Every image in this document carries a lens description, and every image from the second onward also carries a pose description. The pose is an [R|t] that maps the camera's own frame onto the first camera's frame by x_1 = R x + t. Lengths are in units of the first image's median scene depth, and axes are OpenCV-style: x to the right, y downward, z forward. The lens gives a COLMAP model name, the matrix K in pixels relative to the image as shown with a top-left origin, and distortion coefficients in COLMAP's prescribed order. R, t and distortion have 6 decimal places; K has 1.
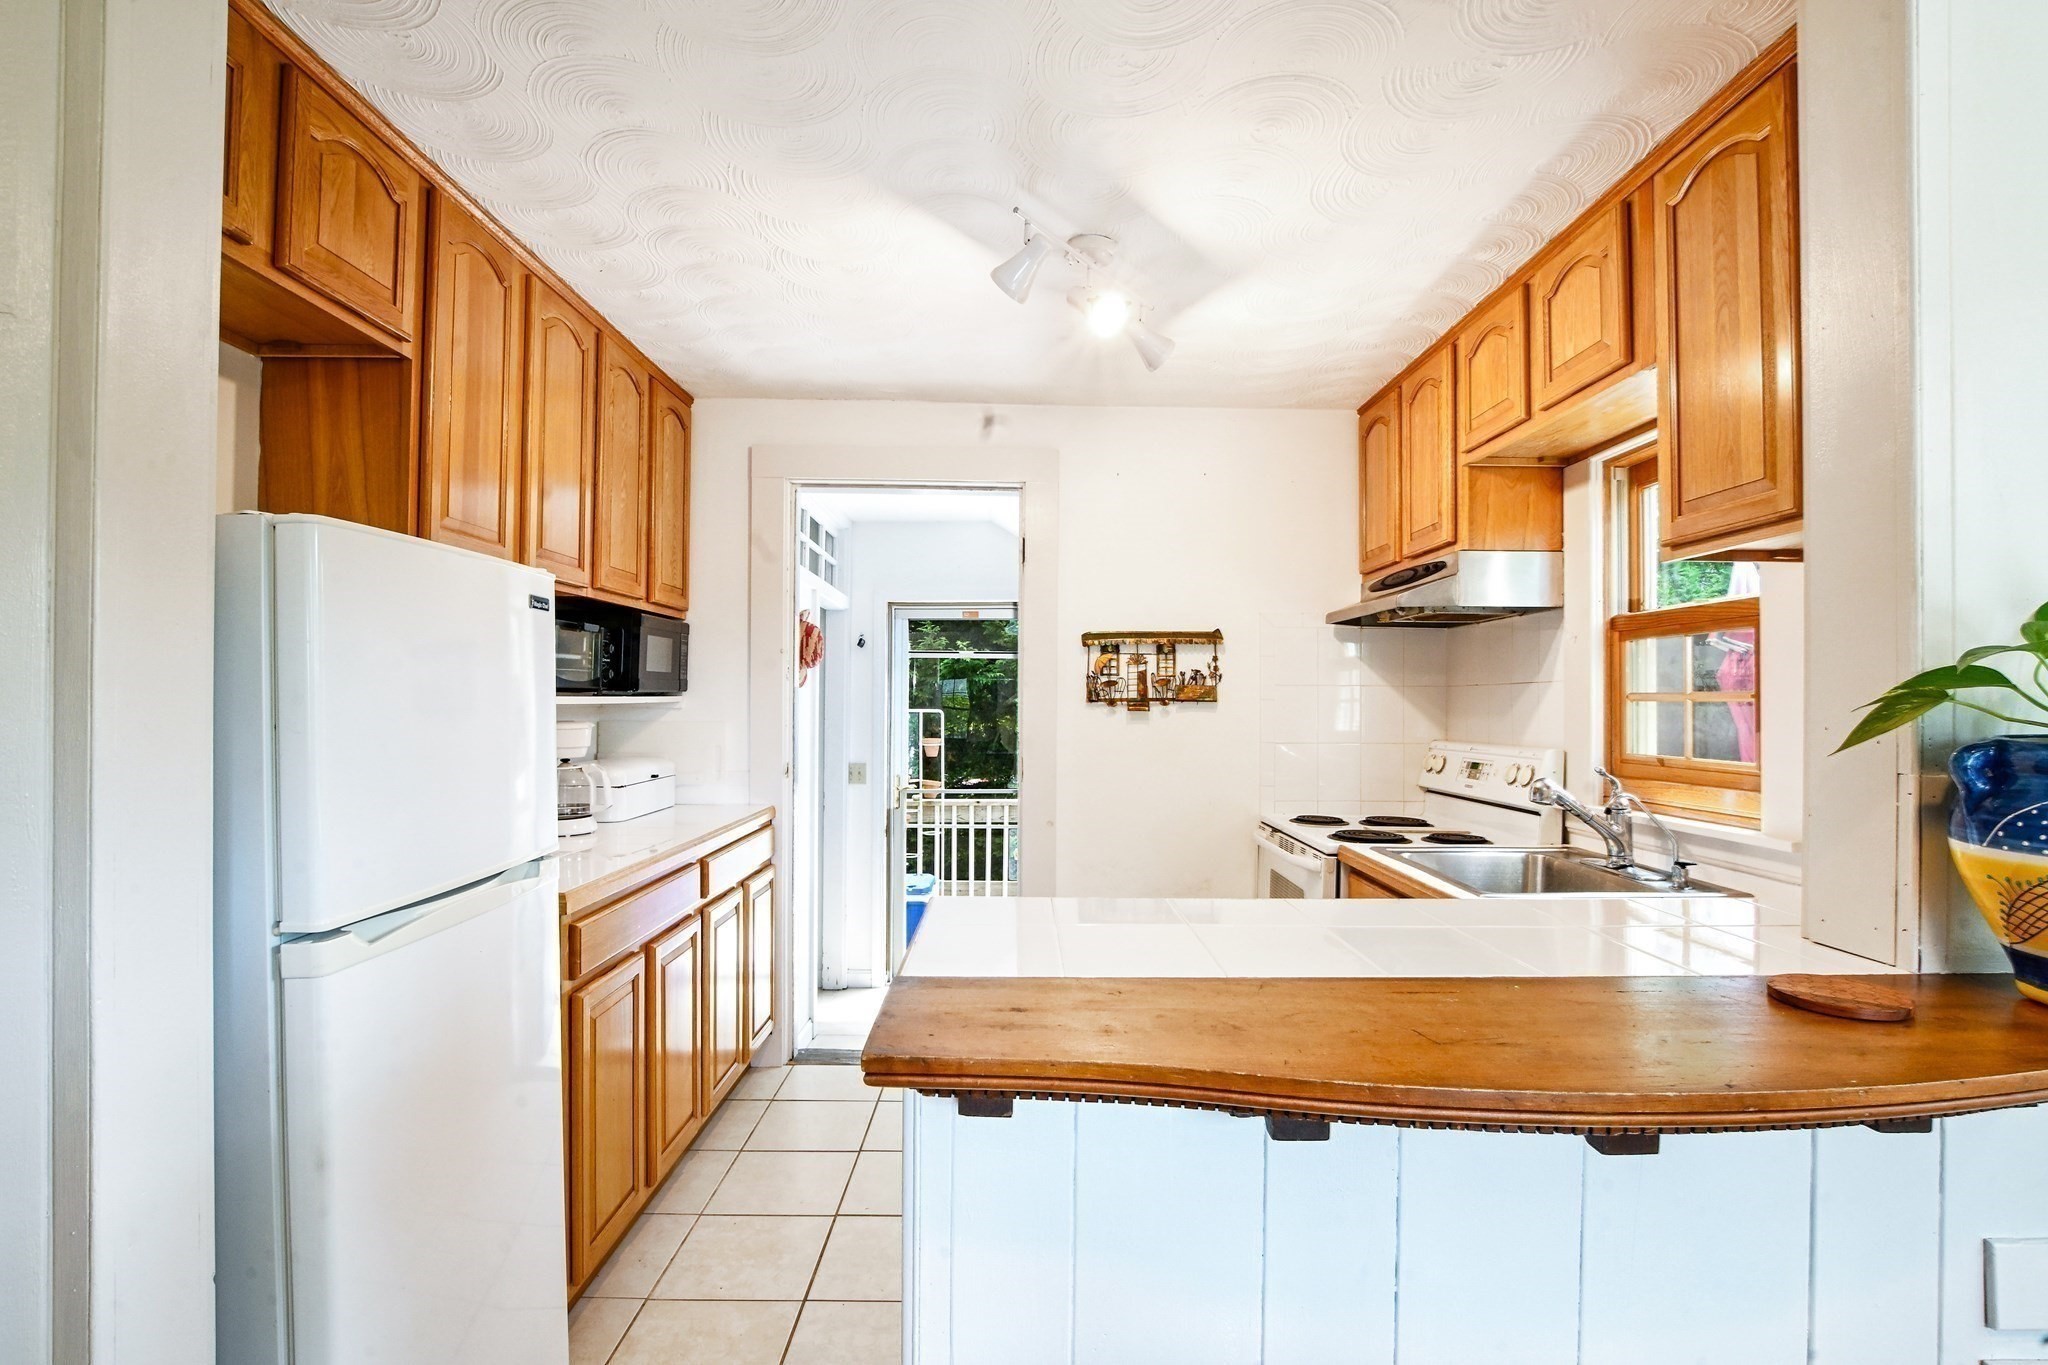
lens RADIAL K [[970.1, 0, 1020.1], [0, 970.1, 690.2], [0, 0, 1]] dist [-0.019974, -0.000190]
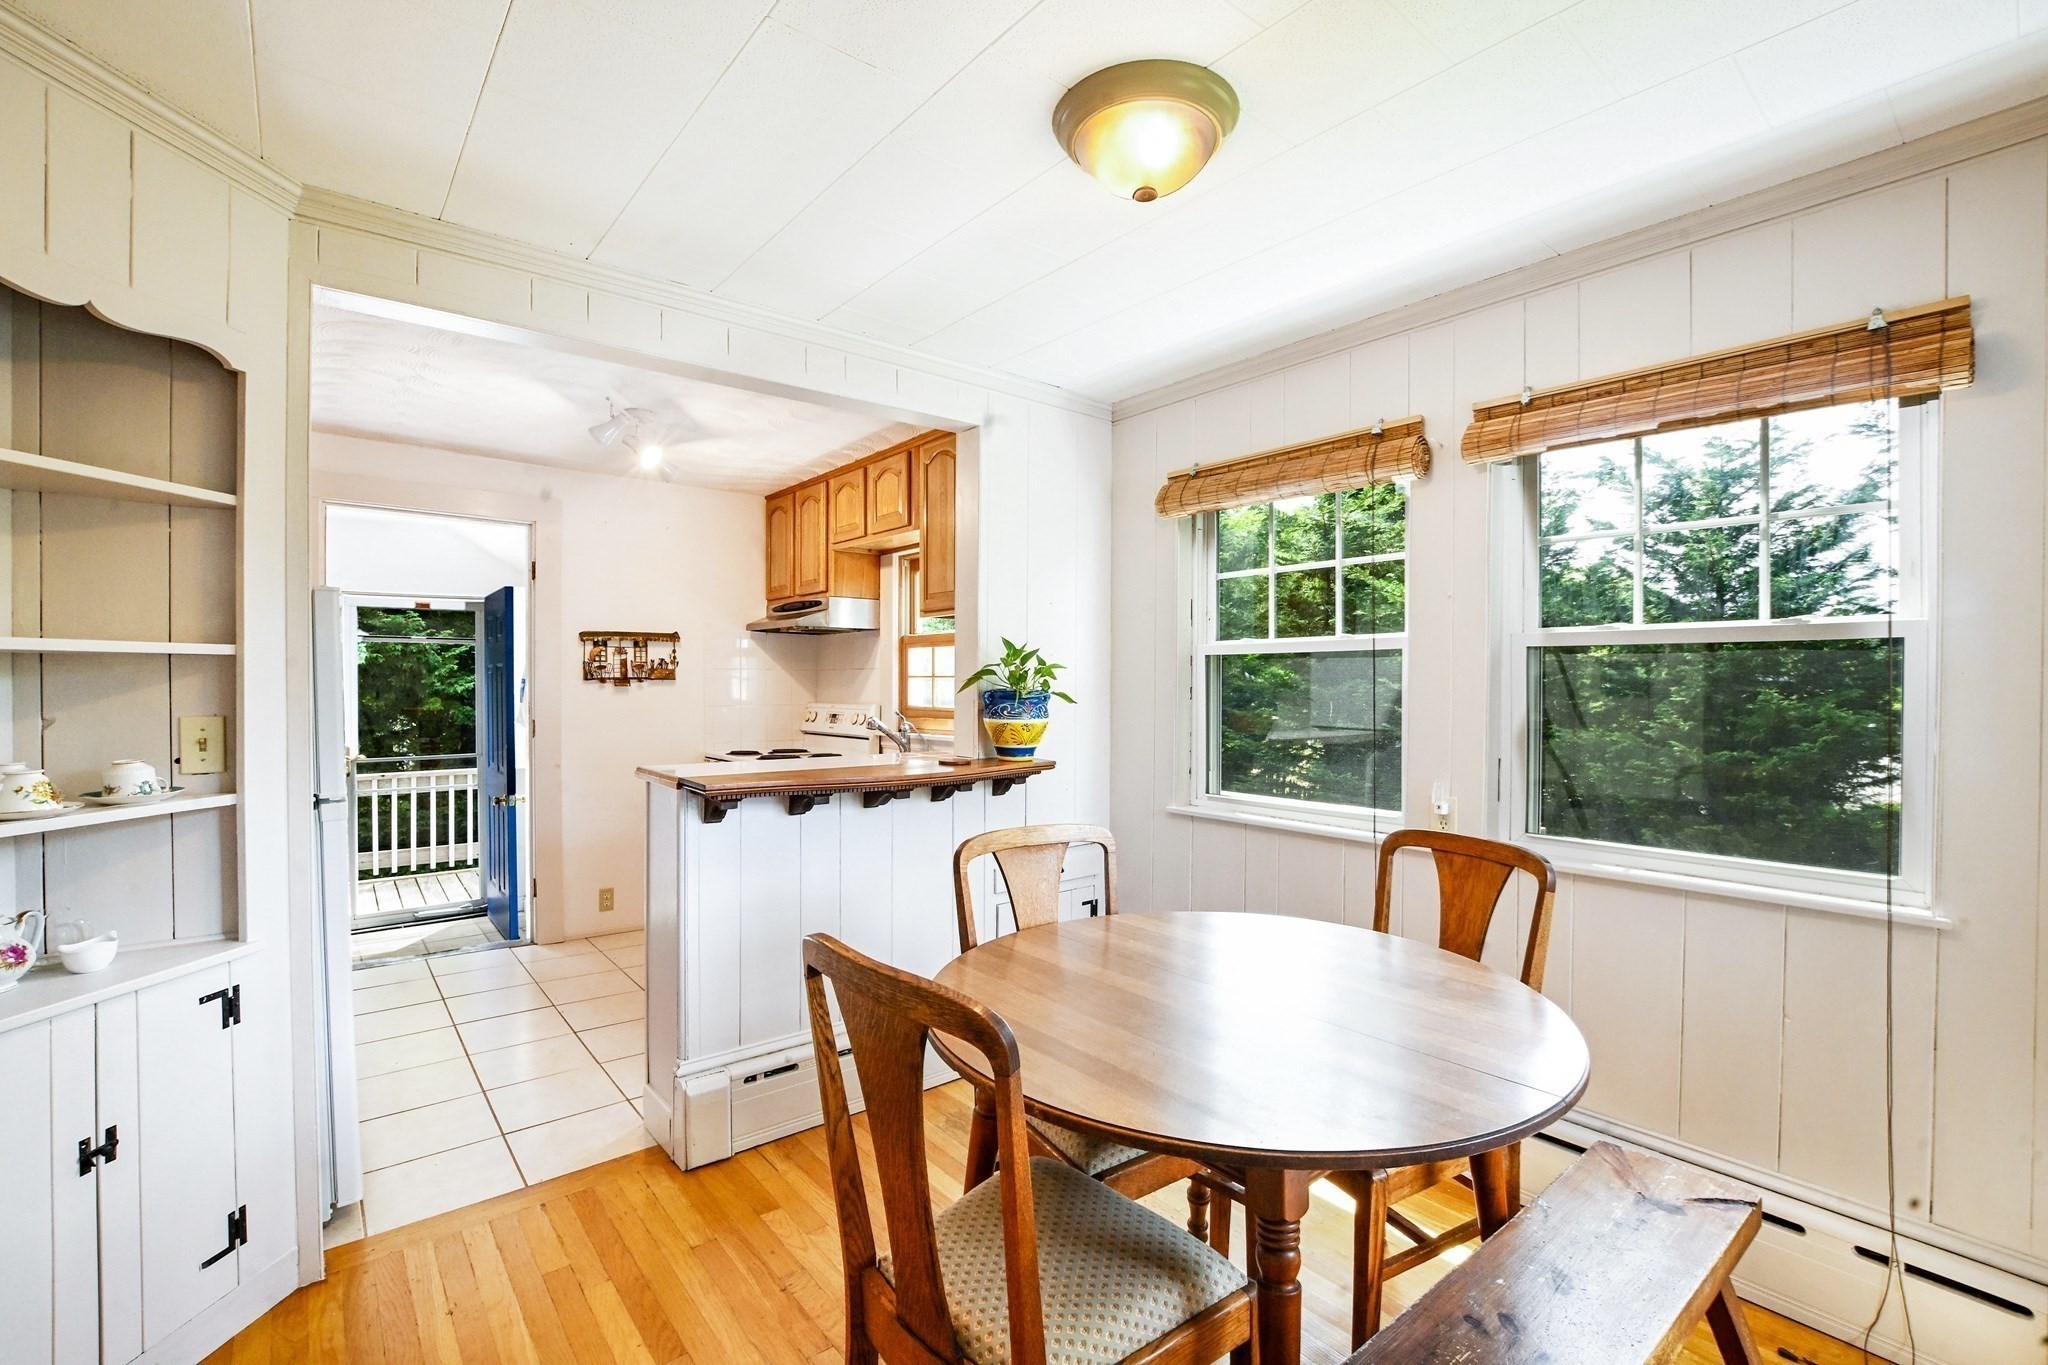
lens RADIAL K [[904.8, 0, 1030.6], [0, 904.8, 690.7], [0, 0, 1]] dist [-0.018098, -0.001367]
pose [[0.771598, -0.010502, 0.636024, -0.311465], [-0.004940, 0.999735, 0.022500, -0.006404], [-0.636091, -0.020503, 0.771341, -0.516126]]
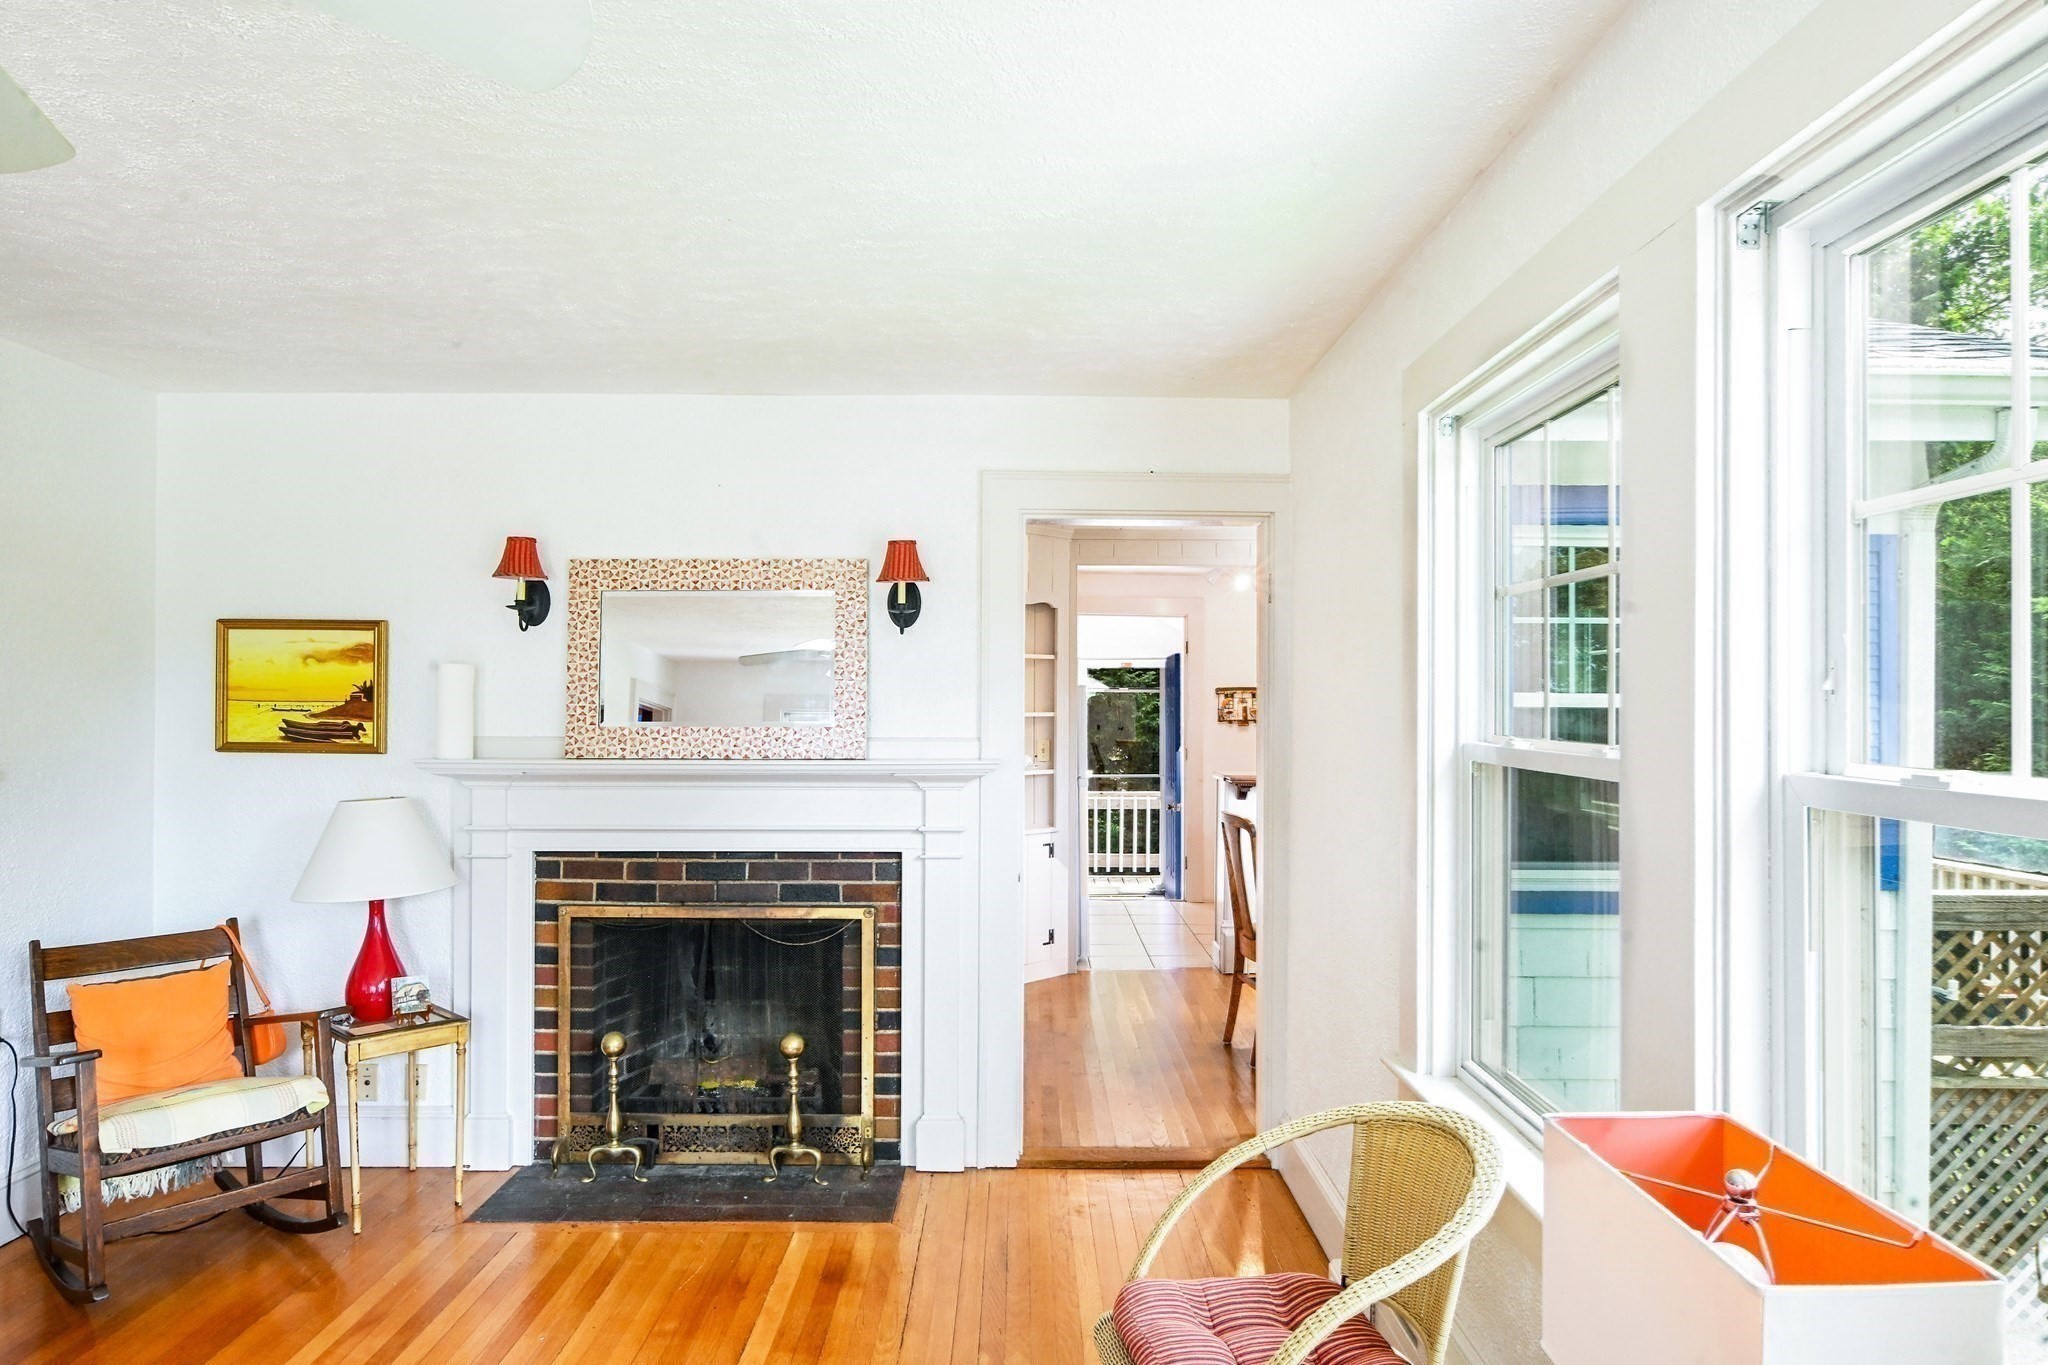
lens RADIAL K [[1314.7, 0, 1026.7], [0, 1314.7, 698.2], [0, 0, 1]] dist [-0.002125, 0.001076]
pose [[0.999988, -0.000140, 0.004842, -0.404976], [0.000126, 0.999996, 0.002934, -0.053286], [-0.004843, -0.002933, 0.999984, -2.058674]]
